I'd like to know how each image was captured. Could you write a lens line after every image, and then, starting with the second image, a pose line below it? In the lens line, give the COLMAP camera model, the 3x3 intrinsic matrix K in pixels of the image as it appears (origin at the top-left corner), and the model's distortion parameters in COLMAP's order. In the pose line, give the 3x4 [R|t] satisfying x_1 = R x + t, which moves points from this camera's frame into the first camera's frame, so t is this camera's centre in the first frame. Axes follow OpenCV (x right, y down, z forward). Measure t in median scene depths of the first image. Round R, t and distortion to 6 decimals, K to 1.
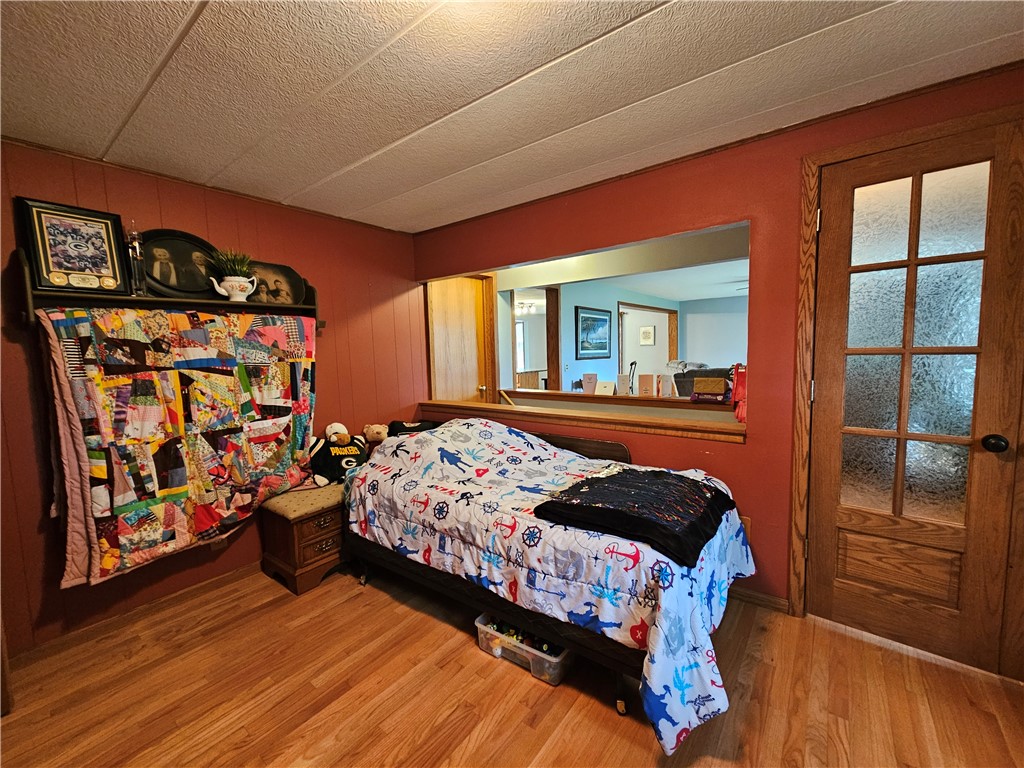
lens RADIAL K [[421.6, 0, 508.4], [0, 421.6, 386.3], [0, 0, 1]] dist [-0.001017, -0.000156]
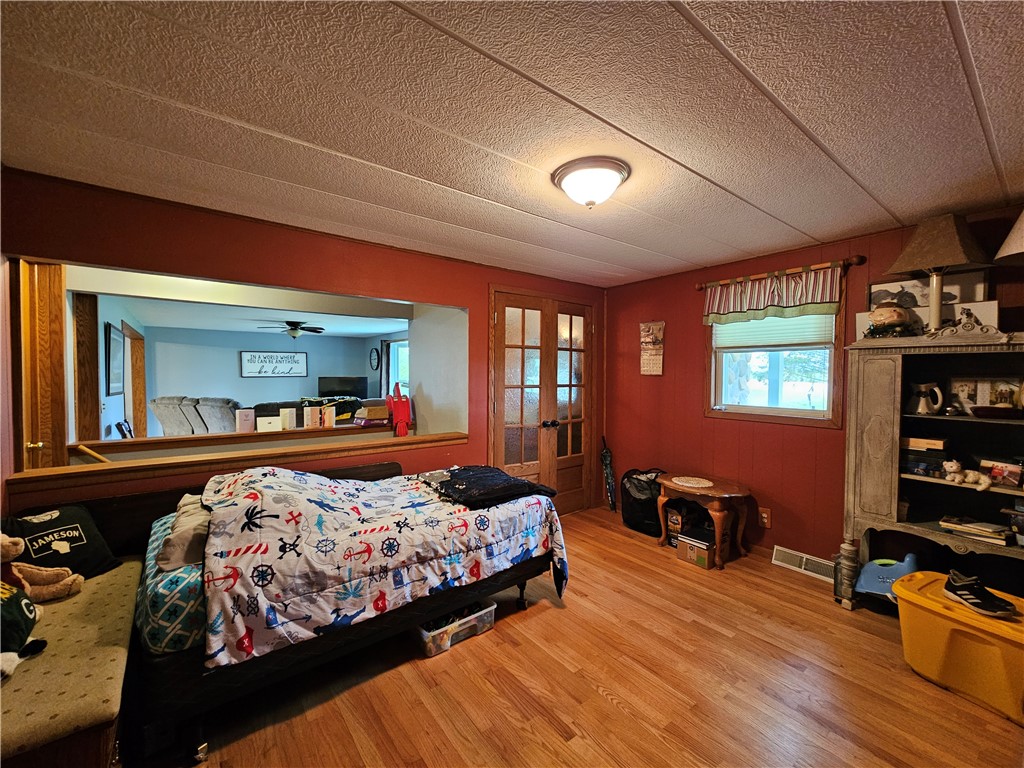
lens RADIAL K [[421.6, 0, 507.2], [0, 421.6, 384.5], [0, 0, 1]] dist [-0.001017, -0.000156]
pose [[0.257012, 0.008225, 0.966373, -1.060752], [0.074490, 0.996820, -0.028295, -0.034499], [-0.963533, 0.079257, 0.255582, 0.469841]]
